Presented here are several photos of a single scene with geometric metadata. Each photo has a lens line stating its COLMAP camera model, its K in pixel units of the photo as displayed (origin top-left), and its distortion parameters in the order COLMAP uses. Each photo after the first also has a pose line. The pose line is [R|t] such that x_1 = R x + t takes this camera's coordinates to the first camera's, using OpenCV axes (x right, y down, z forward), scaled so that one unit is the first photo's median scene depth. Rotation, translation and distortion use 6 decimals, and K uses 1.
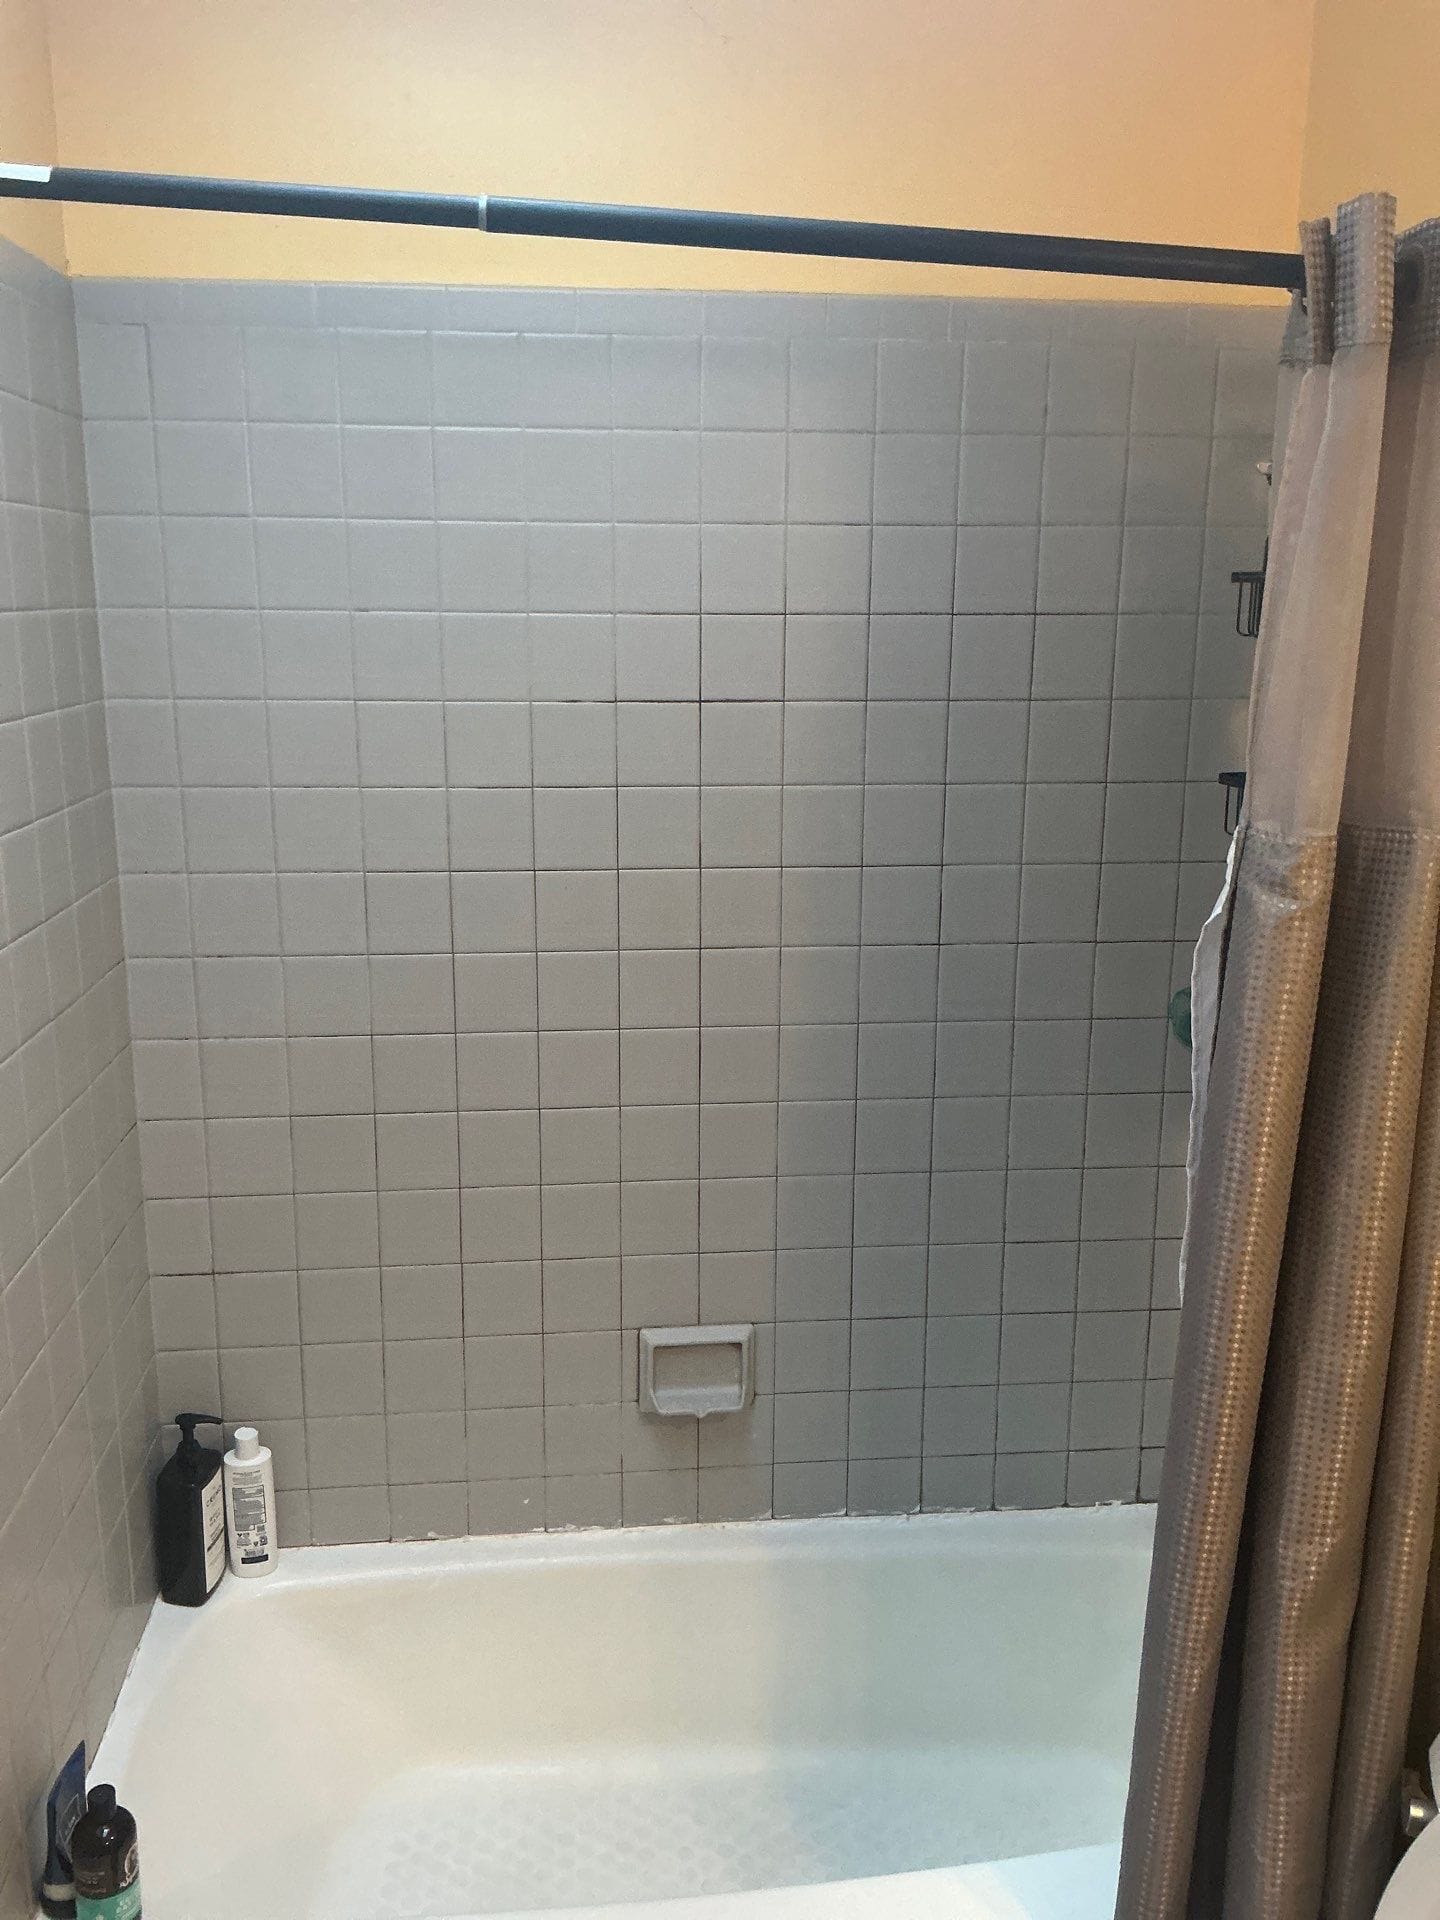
lens RADIAL K [[1595.9, 0, 720.0], [0, 1595.9, 960.0], [0, 0, 1]] dist [0.103533, -0.201540]
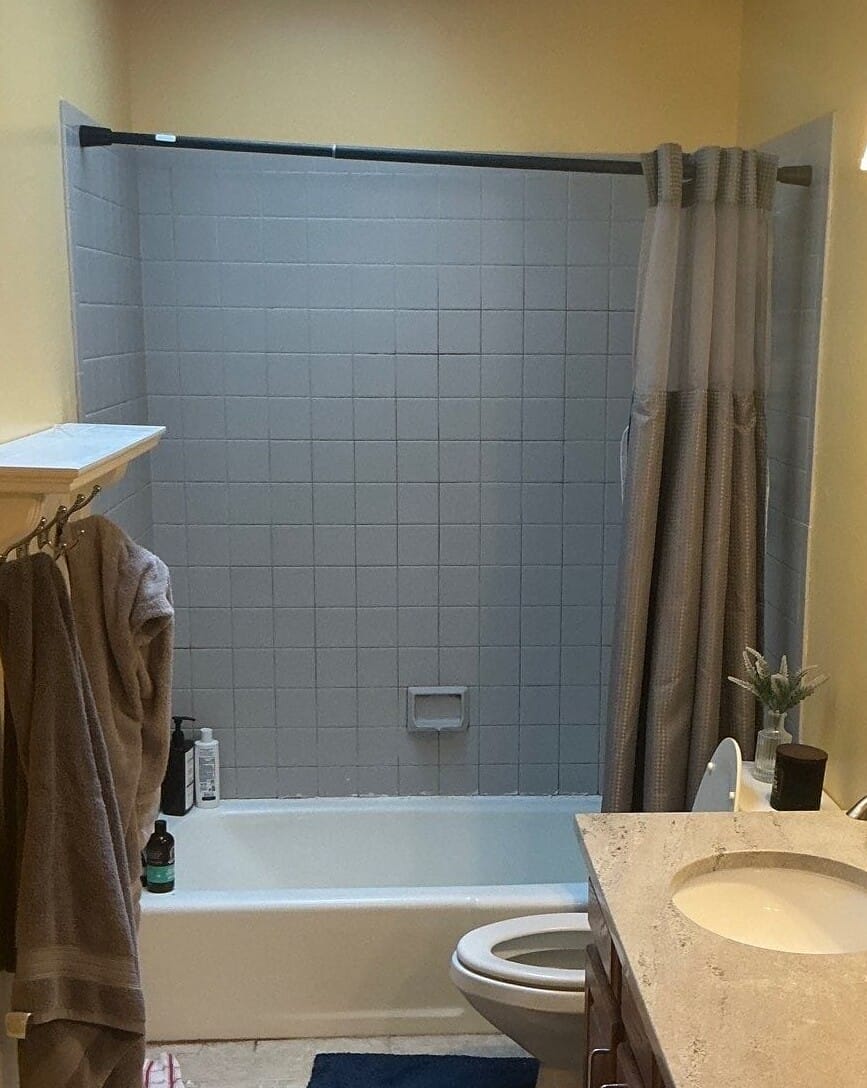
lens RADIAL K [[1028.9, 0, 433.5], [0, 1028.9, 544.0], [0, 0, 1]] dist [0.068536, 0.001442]
pose [[0.999113, 0.008155, -0.041310, 0.032215], [-0.008182, 0.999966, -0.000498, 0.065514], [0.041305, 0.000835, 0.999146, -0.242610]]
